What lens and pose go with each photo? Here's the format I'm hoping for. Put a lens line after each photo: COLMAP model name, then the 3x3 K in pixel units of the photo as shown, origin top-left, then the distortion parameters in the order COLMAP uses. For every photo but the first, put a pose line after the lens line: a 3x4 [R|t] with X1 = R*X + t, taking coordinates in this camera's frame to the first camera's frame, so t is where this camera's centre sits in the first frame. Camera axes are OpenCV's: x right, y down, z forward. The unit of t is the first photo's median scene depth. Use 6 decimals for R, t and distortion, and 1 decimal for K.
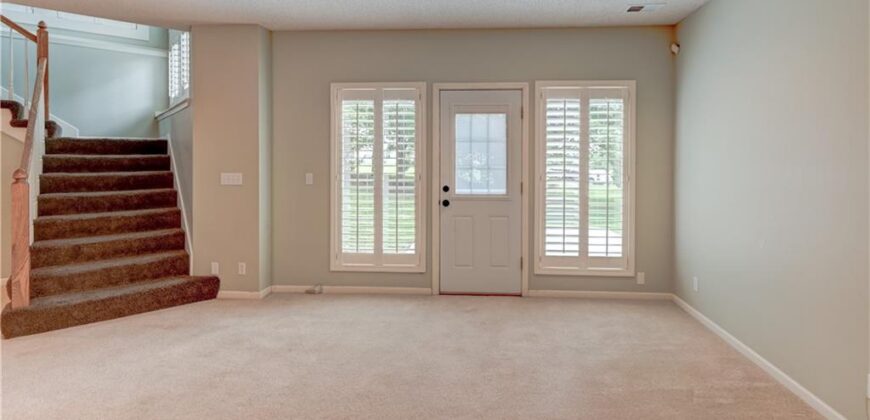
lens RADIAL K [[413.2, 0, 471.5], [0, 413.2, 159.0], [0, 0, 1]] dist [-0.001102, -0.002267]
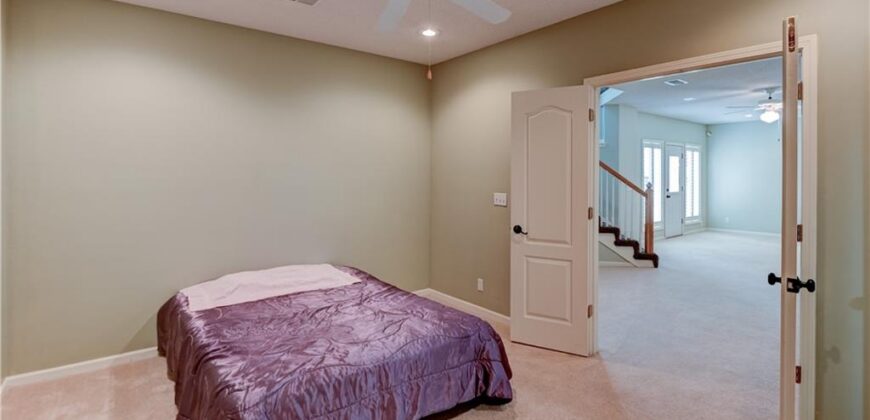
lens RADIAL K [[413.2, 0, 446.9], [0, 413.2, 173.8], [0, 0, 1]] dist [-0.001102, -0.002267]
pose [[0.744557, 0.001182, 0.667558, -2.402165], [0.004110, 0.999971, -0.006354, -0.004524], [-0.667546, 0.007474, 0.744531, 0.146877]]
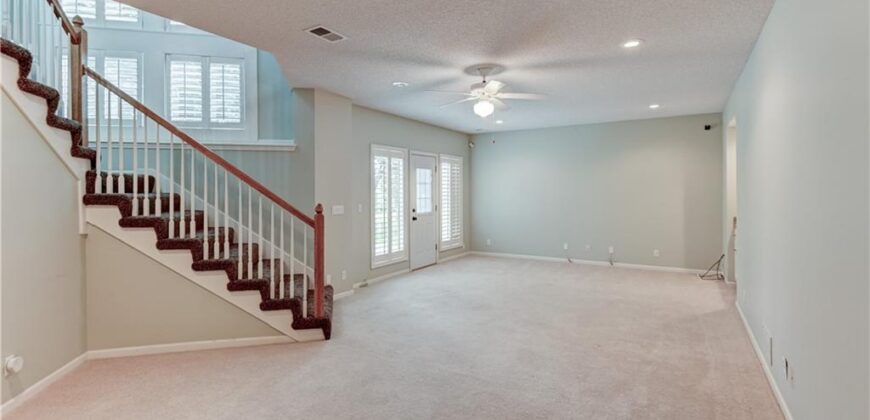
lens RADIAL K [[413.2, 0, 430.8], [0, 413.2, 192.7], [0, 0, 1]] dist [-0.001102, -0.002267]
pose [[0.473292, -0.006496, 0.880882, -1.578947], [0.013556, 0.999908, 0.000090, -0.003070], [-0.880801, 0.011898, 0.473336, 0.101254]]
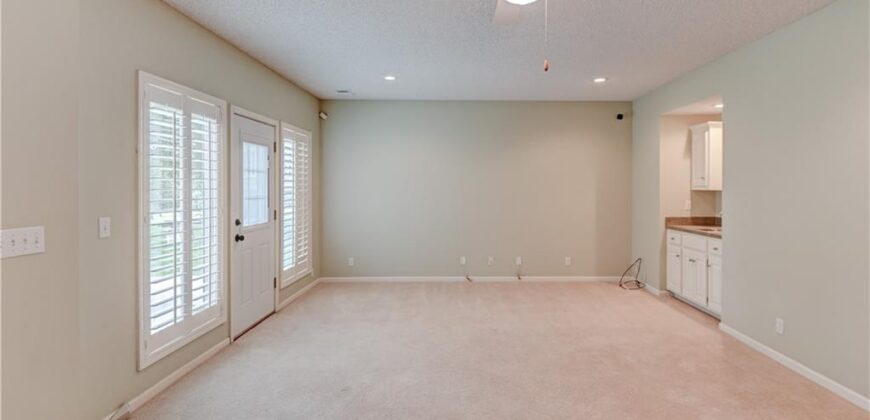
lens RADIAL K [[413.2, 0, 476.4], [0, 413.2, 187.3], [0, 0, 1]] dist [-0.001102, -0.002267]
pose [[-0.097338, -0.003005, 0.995247, -1.023797], [0.007170, 0.999967, 0.003721, -0.005209], [-0.995226, 0.007498, -0.097313, 0.561900]]
